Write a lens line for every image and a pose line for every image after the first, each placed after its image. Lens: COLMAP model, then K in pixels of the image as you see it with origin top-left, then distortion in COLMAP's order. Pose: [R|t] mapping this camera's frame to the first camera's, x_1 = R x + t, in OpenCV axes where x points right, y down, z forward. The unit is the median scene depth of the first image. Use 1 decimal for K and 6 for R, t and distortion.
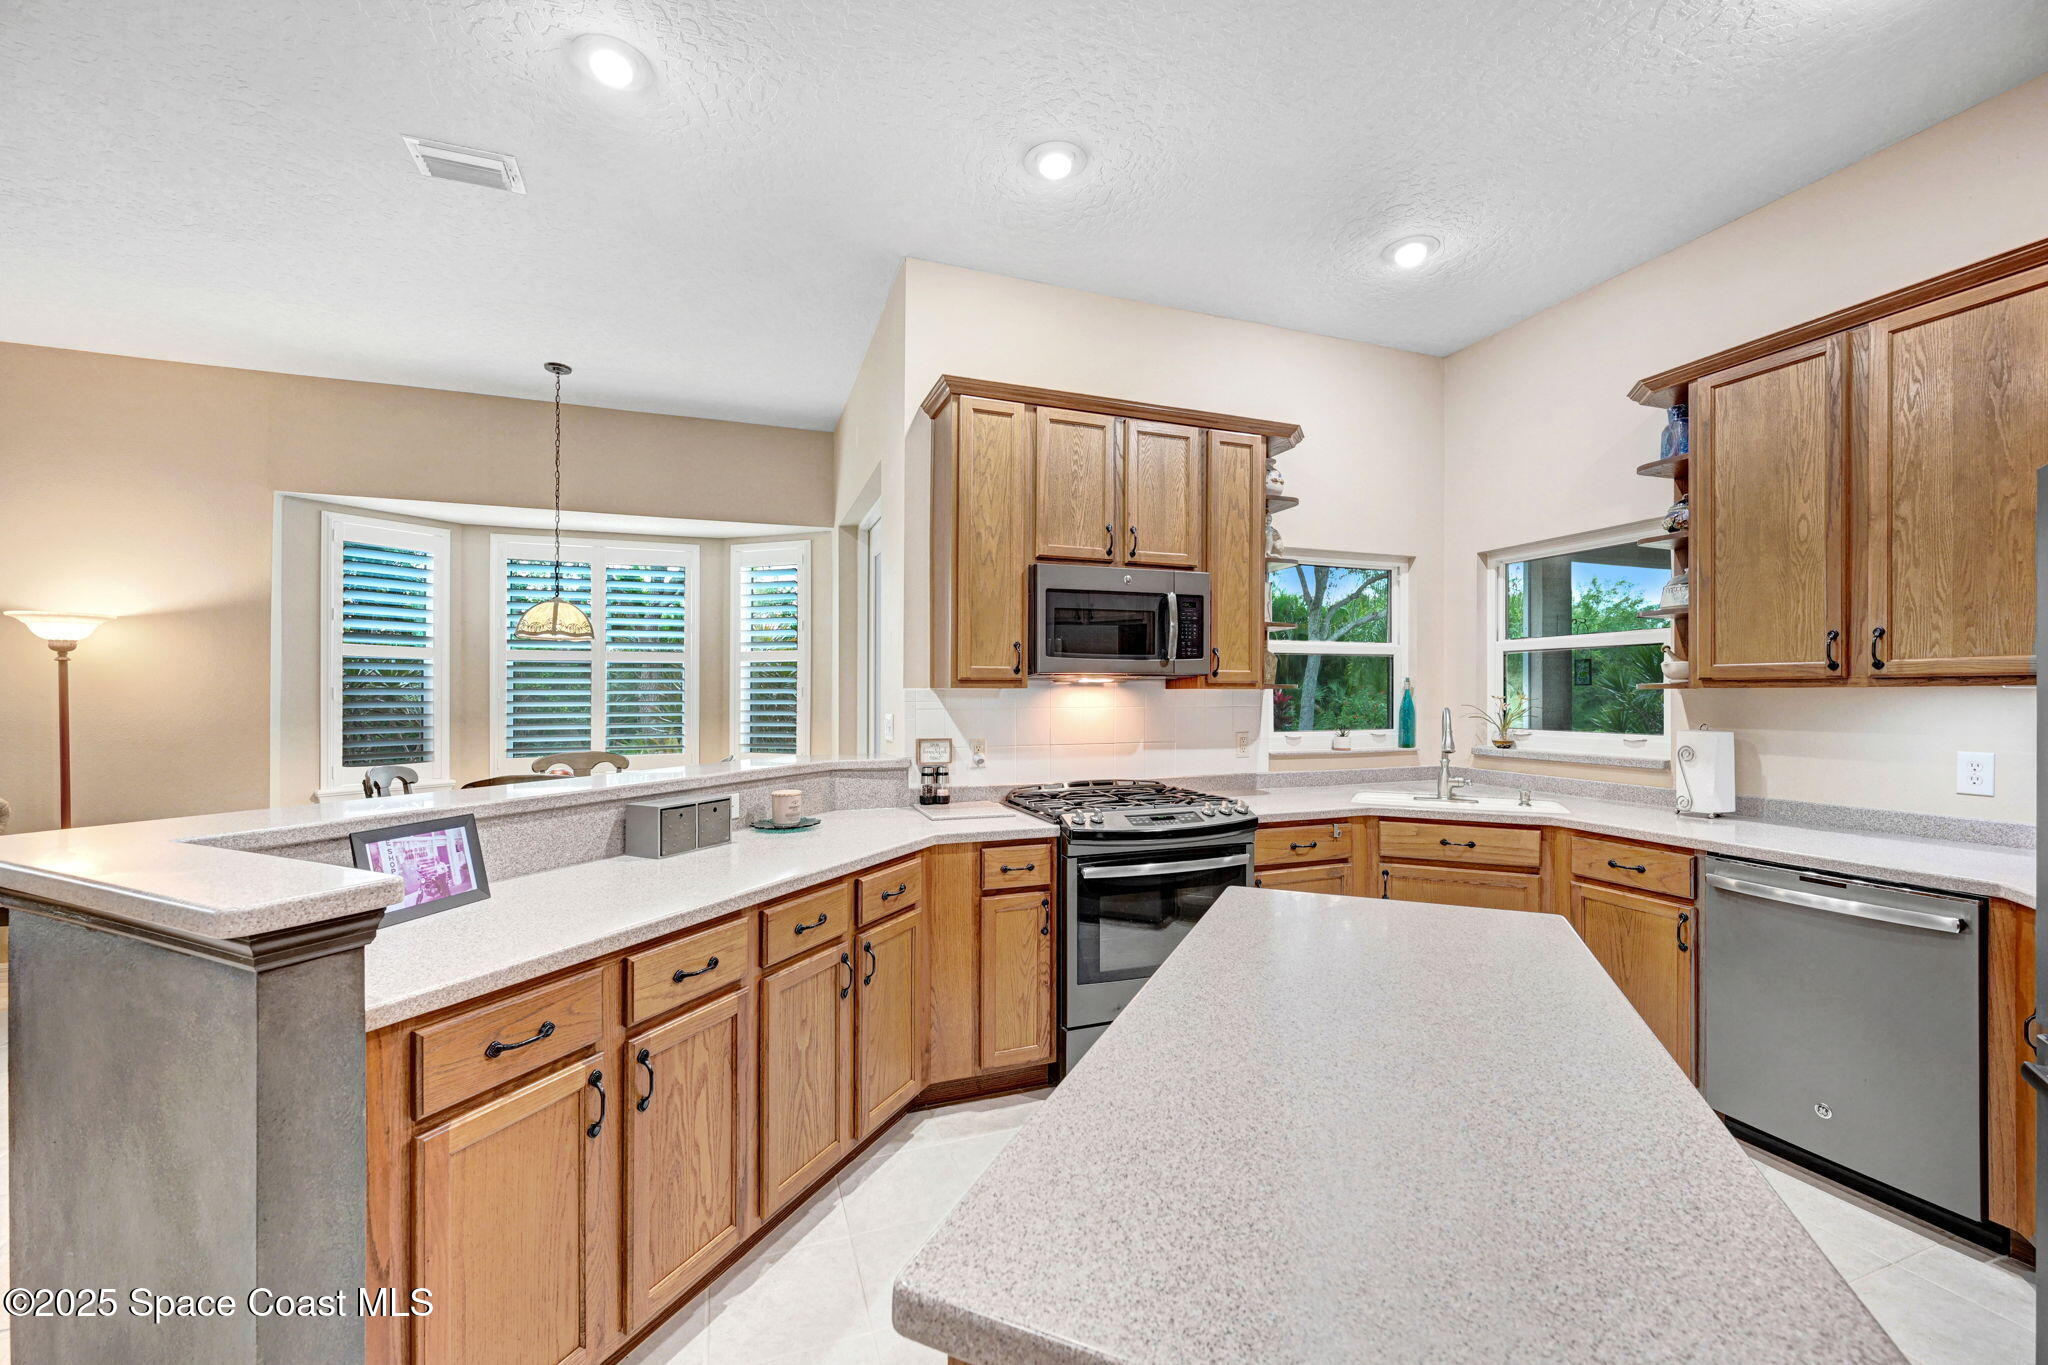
lens RADIAL K [[892.2, 0, 1010.4], [0, 892.2, 693.9], [0, 0, 1]] dist [-0.001674, -0.000158]
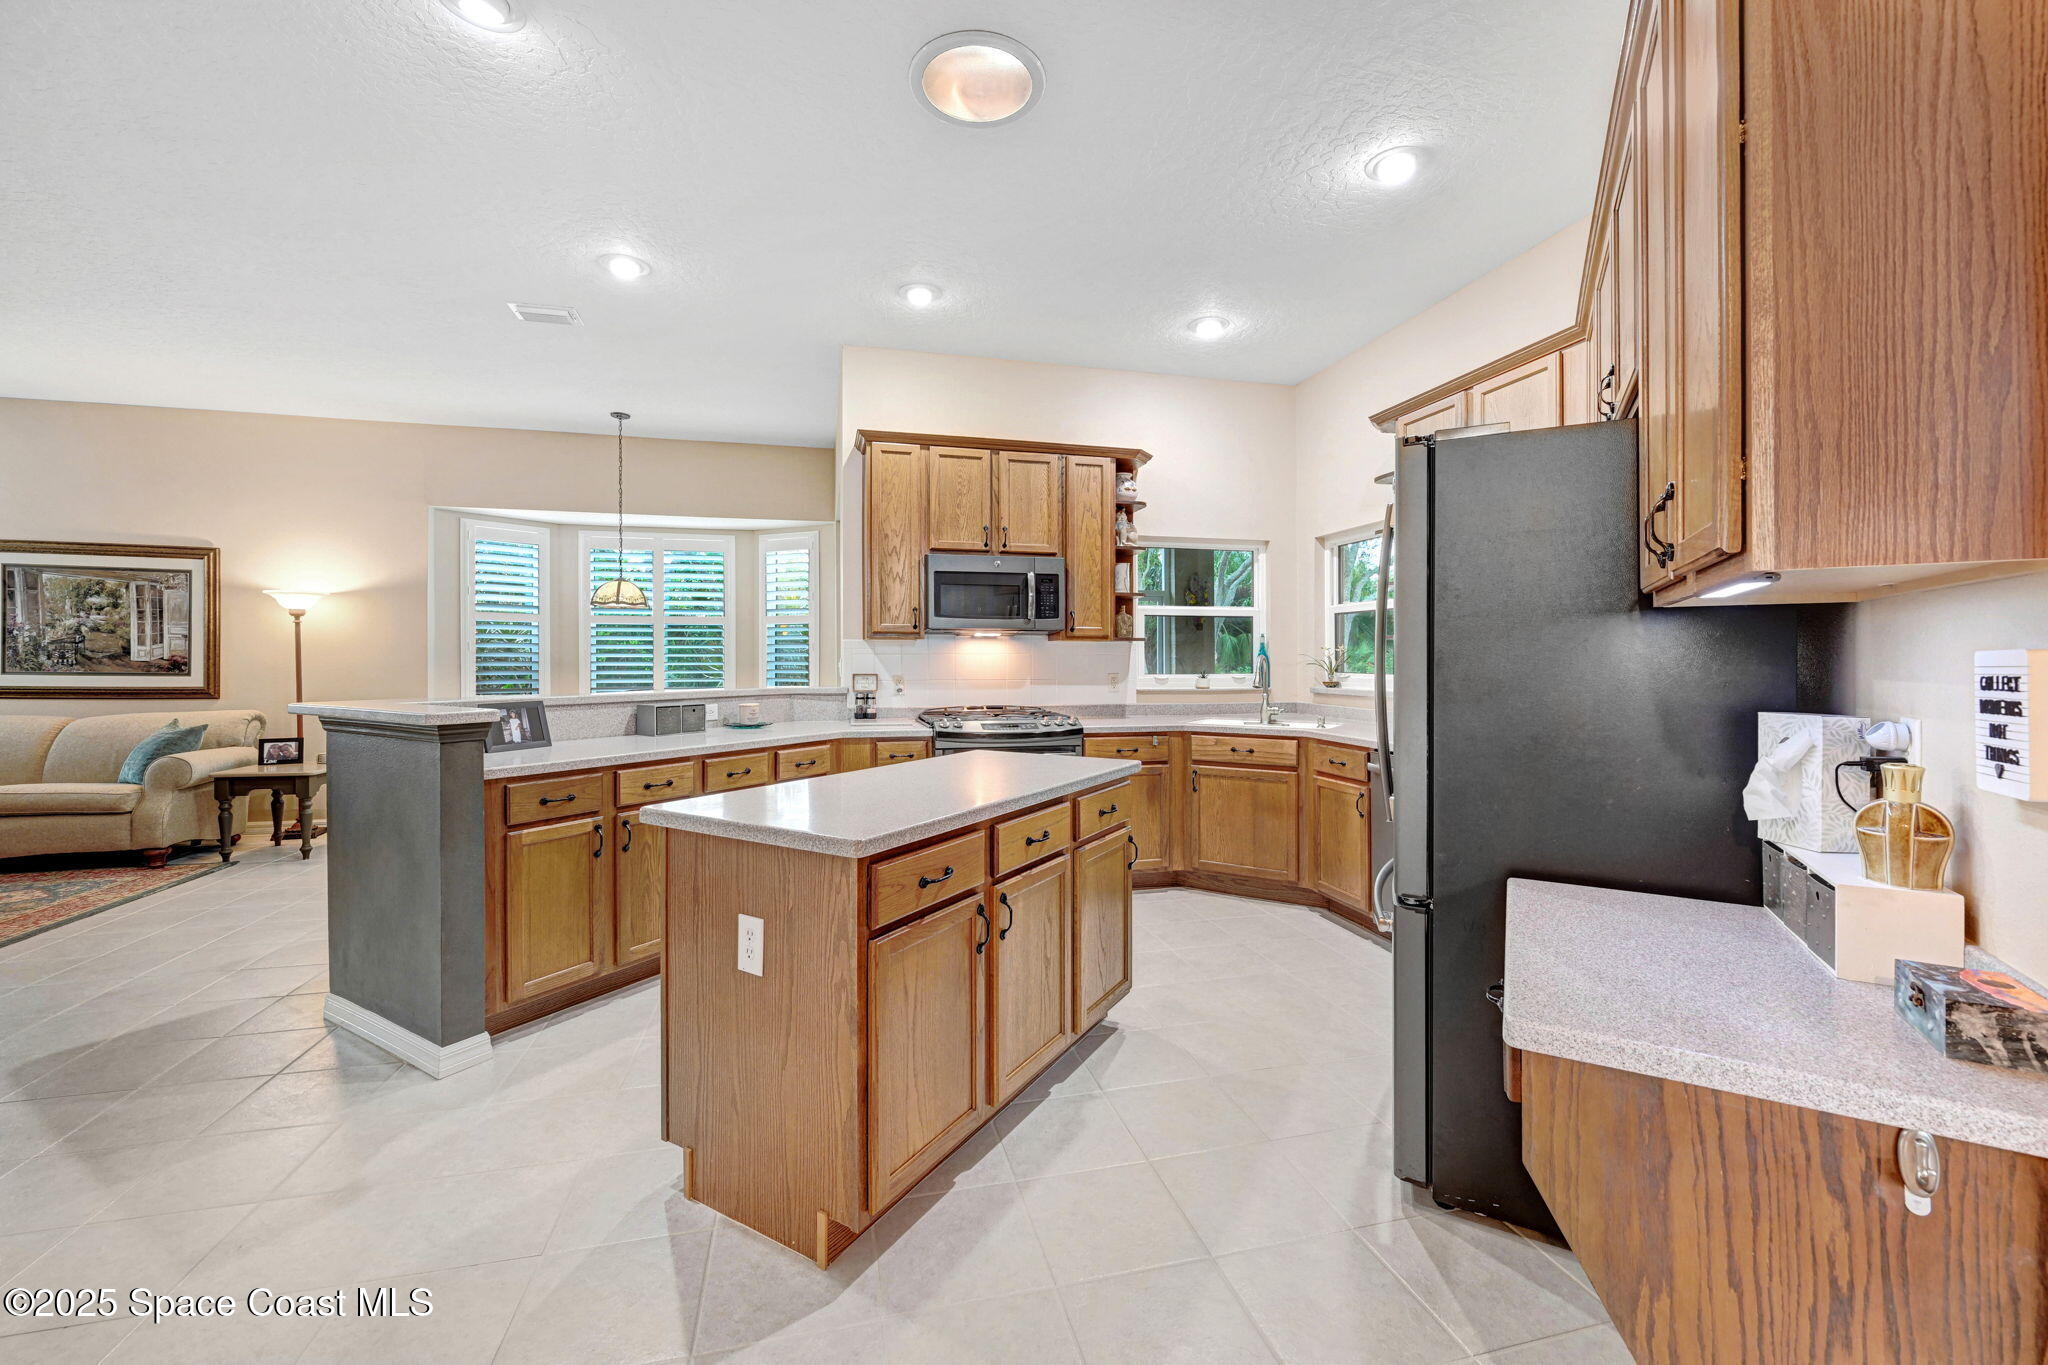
lens RADIAL K [[835.0, 0, 1032.3], [0, 835.0, 668.2], [0, 0, 1]] dist [-0.001486, -0.000177]
pose [[0.998358, -0.000174, -0.057286, 0.258060], [0.000908, 0.999918, 0.012791, 0.022783], [0.057279, -0.012822, 0.998276, -0.337970]]
